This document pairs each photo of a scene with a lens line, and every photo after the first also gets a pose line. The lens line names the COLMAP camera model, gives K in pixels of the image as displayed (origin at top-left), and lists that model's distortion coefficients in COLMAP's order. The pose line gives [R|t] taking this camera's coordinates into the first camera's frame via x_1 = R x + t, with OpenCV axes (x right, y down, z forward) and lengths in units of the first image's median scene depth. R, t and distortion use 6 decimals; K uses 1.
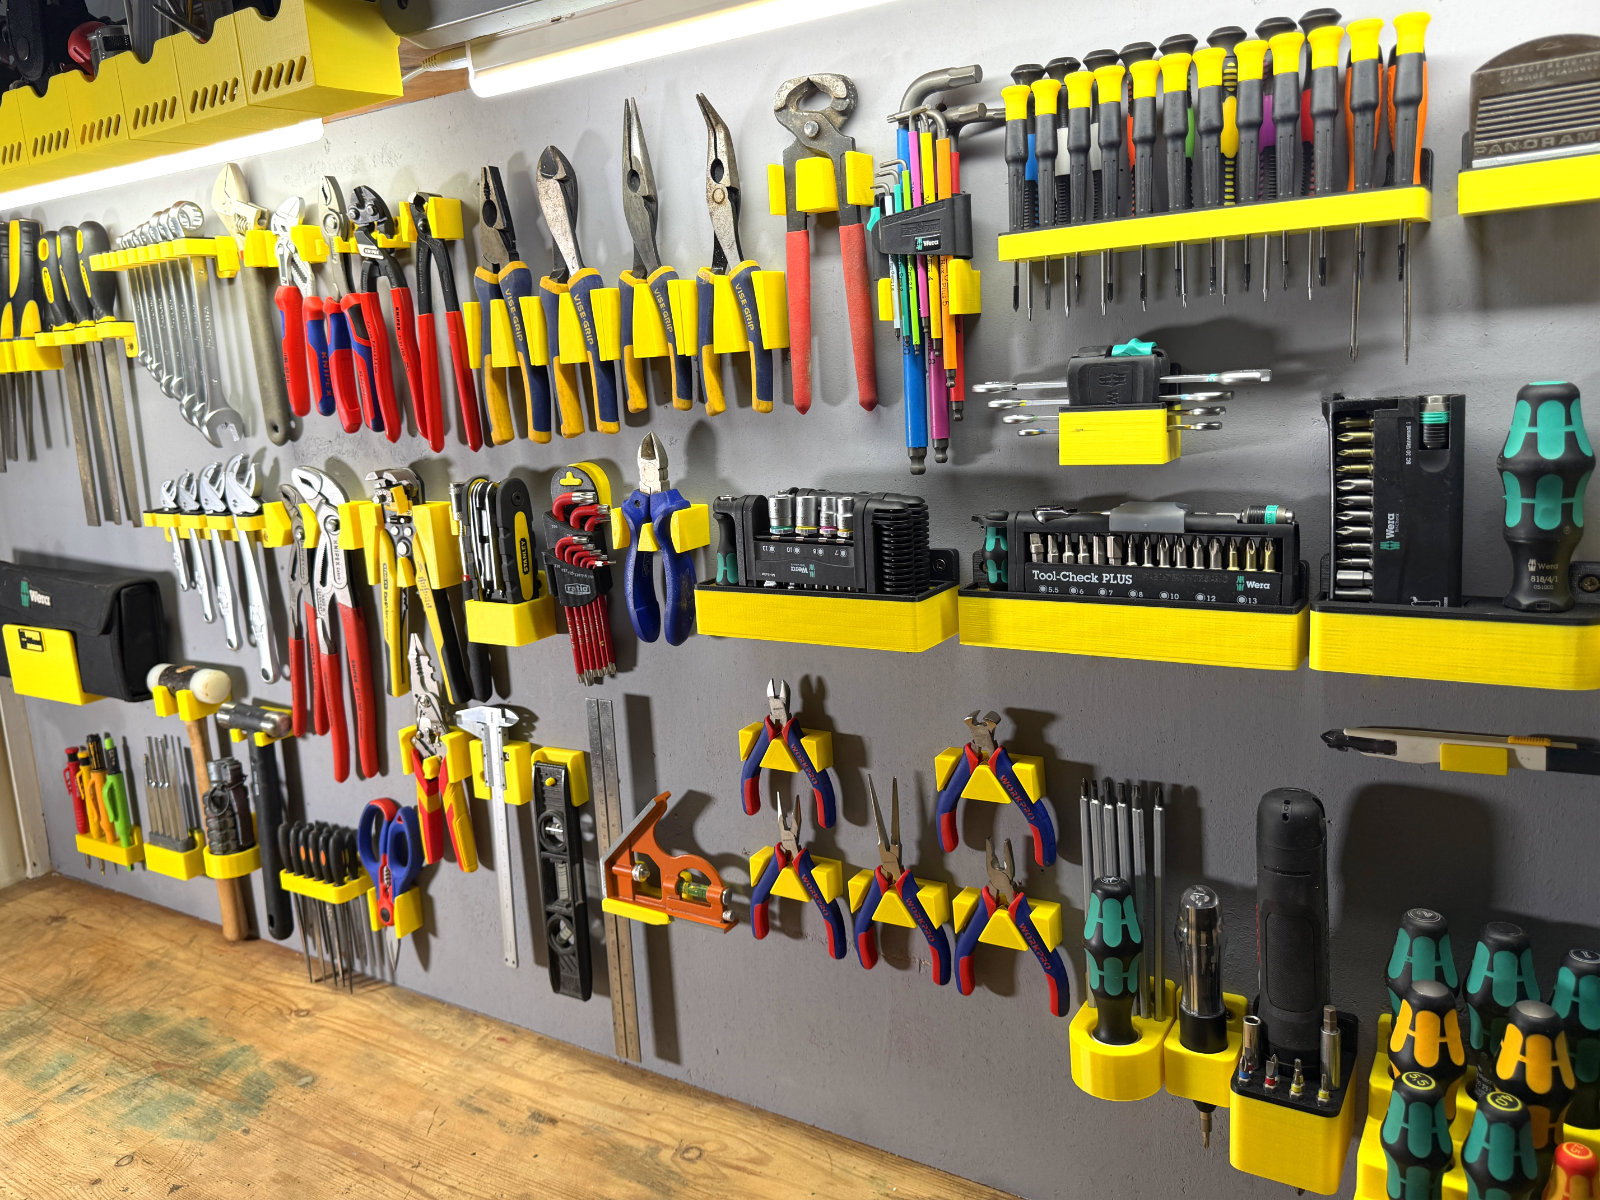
lens RADIAL K [[1138.5, 0, 692.0], [0, 1138.5, 544.0], [0, 0, 1]] dist [0.012788, -0.029357]
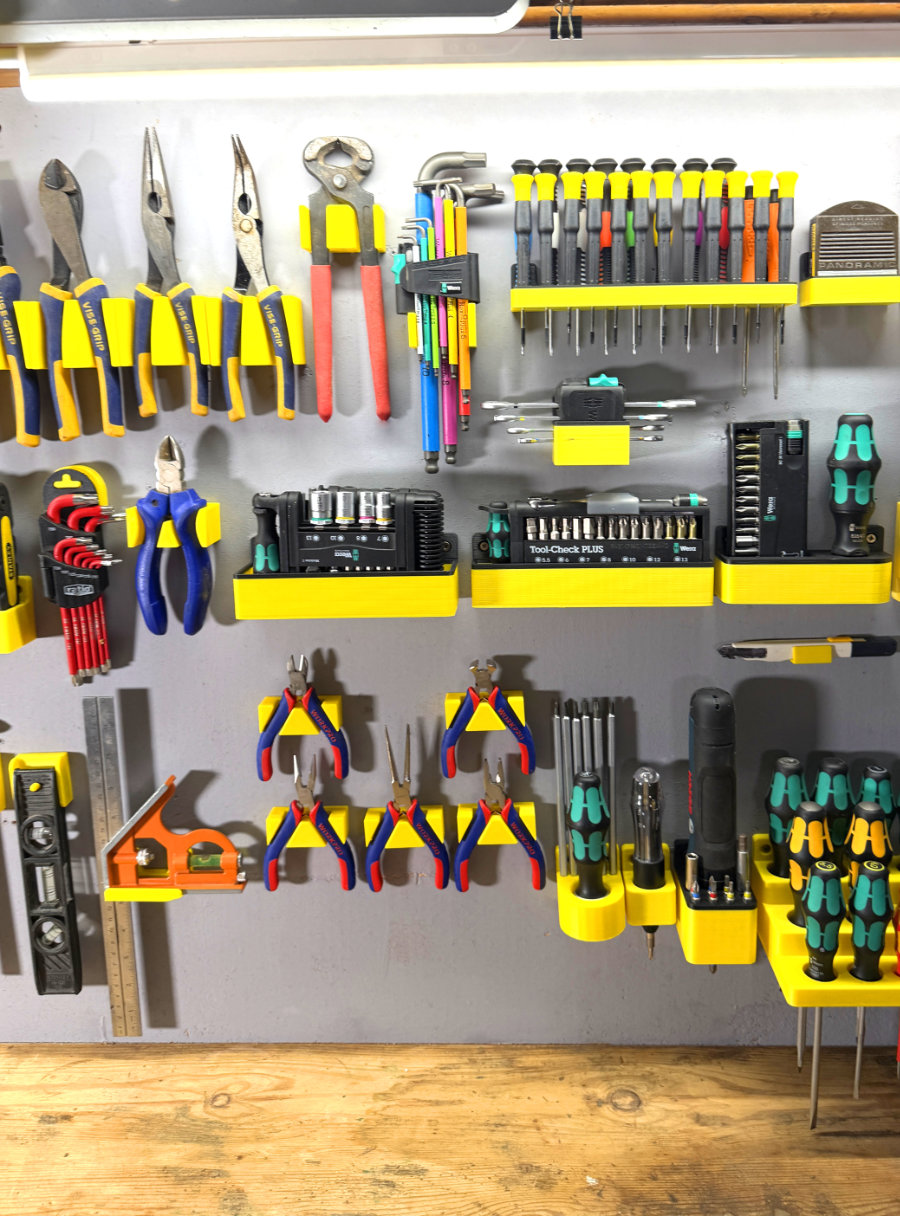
lens RADIAL K [[931.3, 0, 452.0], [0, 931.3, 520.0], [0, 0, 1]] dist [0.008338, -0.038883]
pose [[0.848551, -0.025014, 0.528523, -0.257942], [0.041592, 0.998944, -0.019497, 0.007441], [-0.527477, 0.038527, 0.848695, 0.110258]]
